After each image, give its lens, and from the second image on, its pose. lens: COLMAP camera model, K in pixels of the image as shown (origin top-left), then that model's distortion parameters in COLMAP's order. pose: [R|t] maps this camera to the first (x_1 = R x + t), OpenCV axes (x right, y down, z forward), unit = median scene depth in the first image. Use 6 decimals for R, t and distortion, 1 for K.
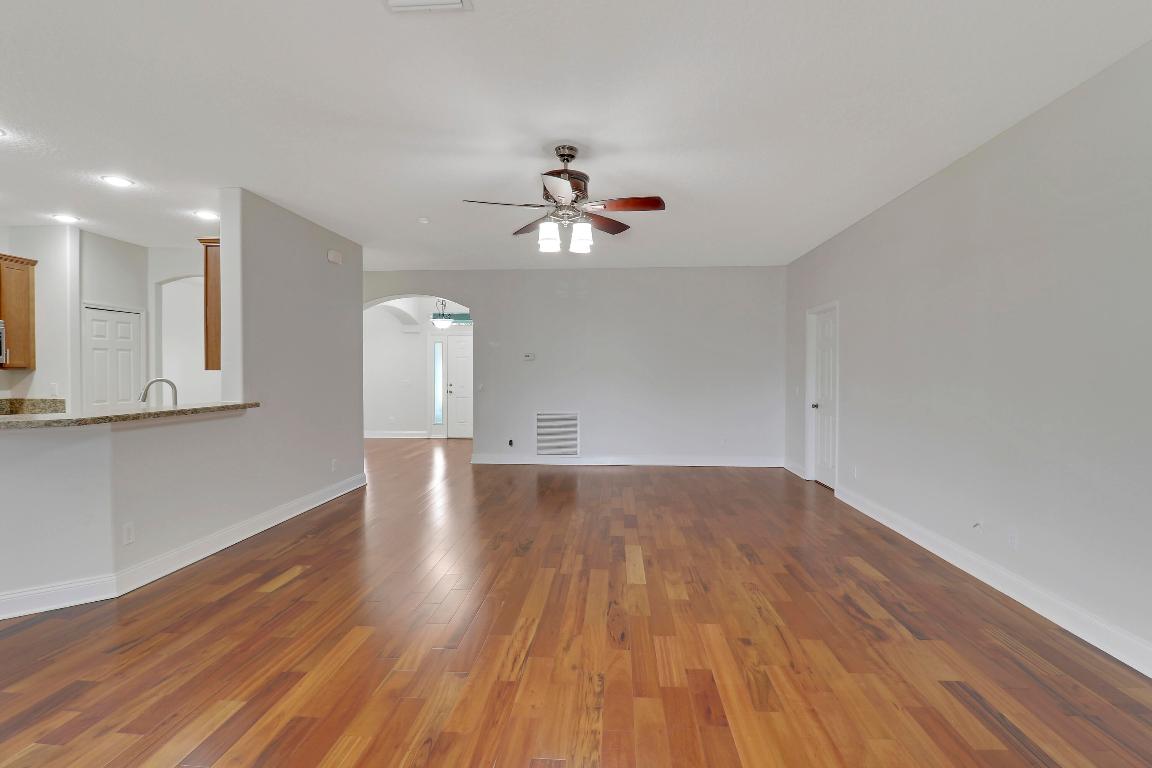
lens RADIAL K [[533.1, 0, 580.7], [0, 533.1, 378.4], [0, 0, 1]] dist [0.001760, -0.013127]
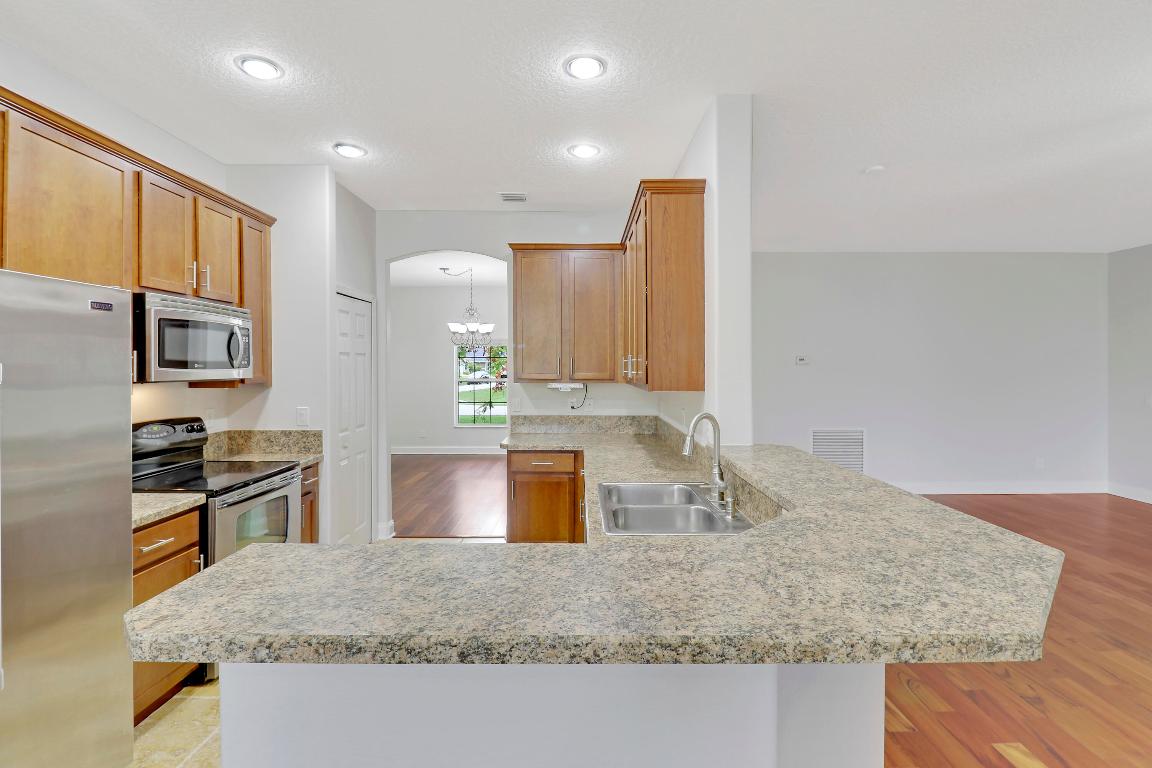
lens RADIAL K [[533.1, 0, 580.7], [0, 533.1, 378.4], [0, 0, 1]] dist [0.001760, -0.013127]
pose [[0.998344, -0.002523, 0.057479, -0.606792], [0.001915, 0.999942, 0.010639, -0.028404], [-0.057503, -0.010511, 0.998290, 0.277720]]
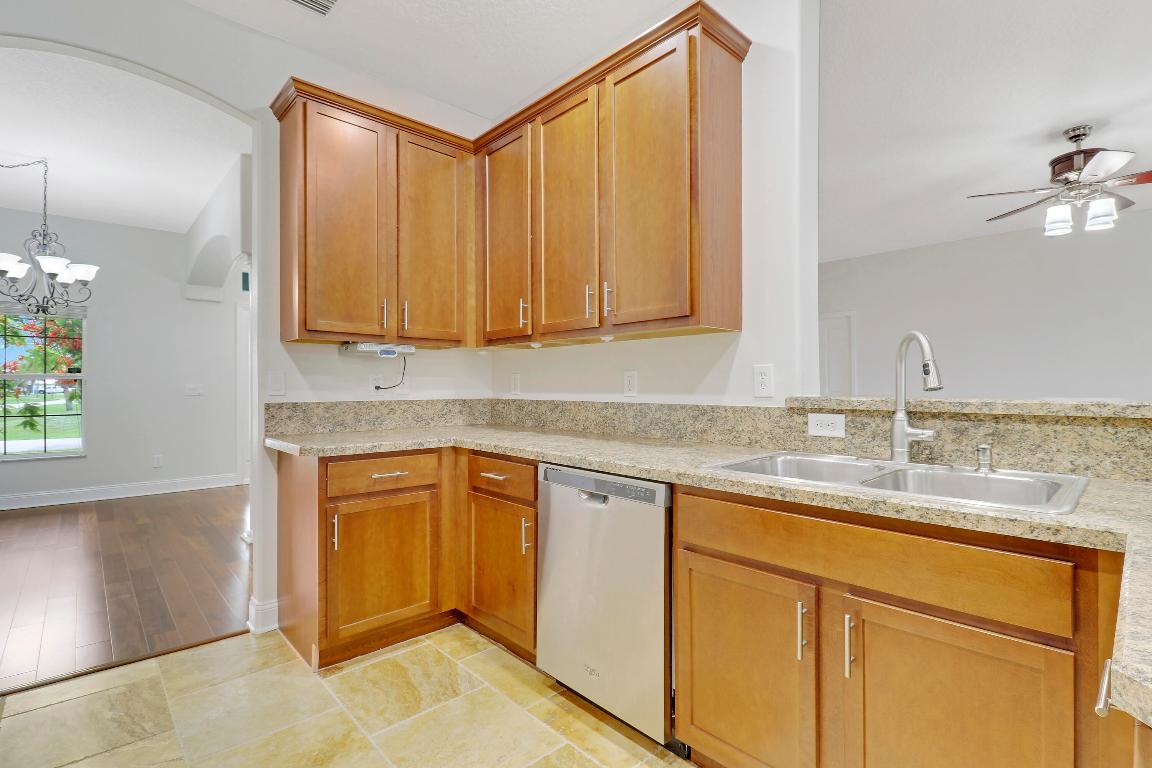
lens RADIAL K [[533.7, 0, 576.0], [0, 533.7, 384.0], [0, 0, 1]] dist [-0.003142, -0.000345]
pose [[0.696324, -0.000879, 0.717727, -0.791194], [0.013039, 0.999850, -0.011426, 0.024829], [-0.717609, 0.017314, 0.696231, 0.575466]]
